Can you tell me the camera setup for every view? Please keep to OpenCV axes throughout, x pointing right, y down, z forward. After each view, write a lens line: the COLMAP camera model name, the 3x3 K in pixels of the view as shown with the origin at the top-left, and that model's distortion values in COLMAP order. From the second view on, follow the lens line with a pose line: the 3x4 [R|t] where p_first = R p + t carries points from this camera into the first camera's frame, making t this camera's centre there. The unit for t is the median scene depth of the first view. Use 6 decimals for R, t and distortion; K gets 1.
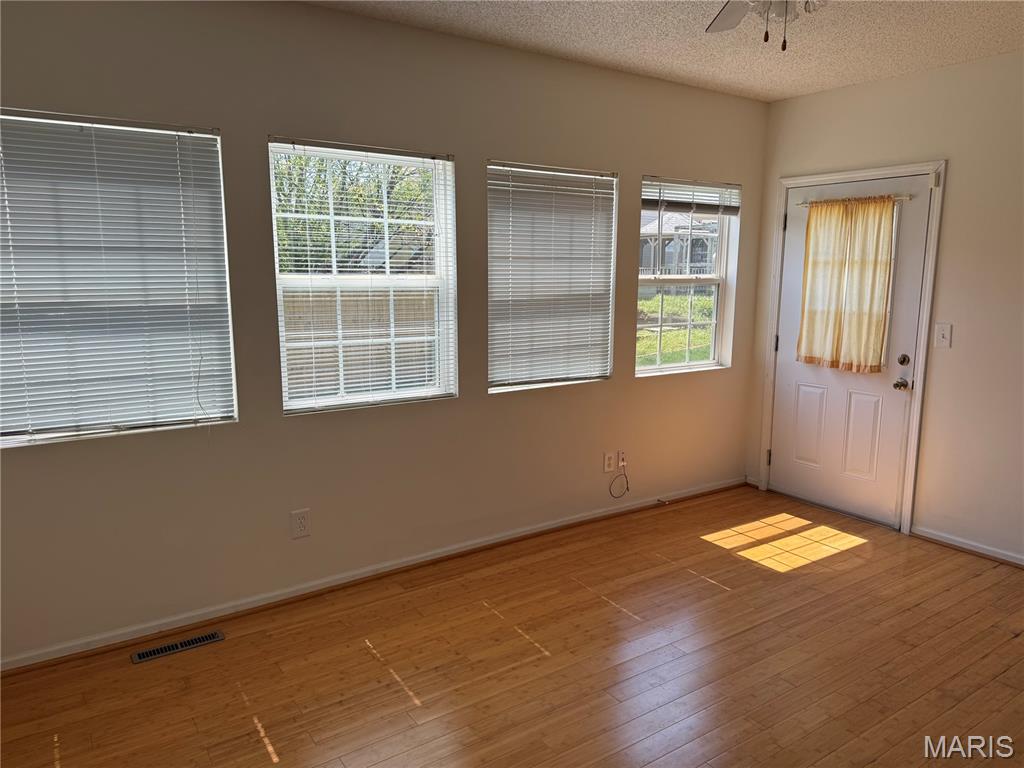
lens RADIAL K [[724.5, 0, 519.2], [0, 724.5, 388.2], [0, 0, 1]] dist [0.162402, -0.225573]
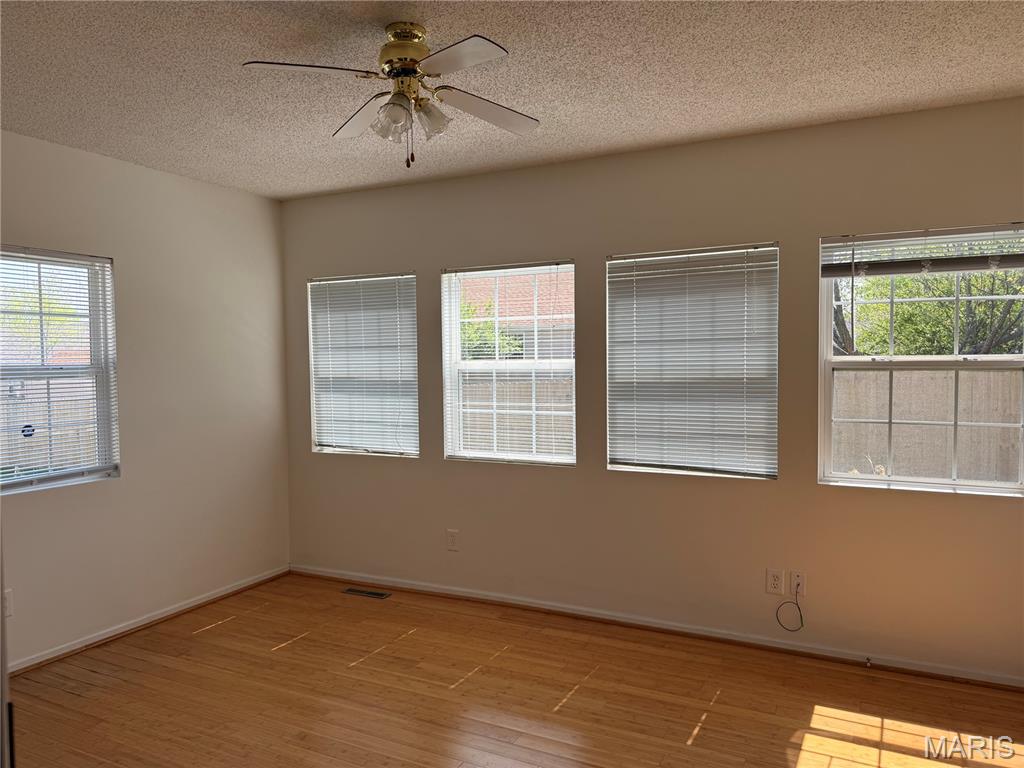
lens RADIAL K [[724.5, 0, 519.2], [0, 724.5, 388.2], [0, 0, 1]] dist [0.162402, -0.225573]
pose [[0.473008, 0.022309, -0.880775, 0.846822], [-0.132037, 0.990185, -0.045829, -0.045004], [0.871108, 0.137972, 0.471311, 0.383319]]
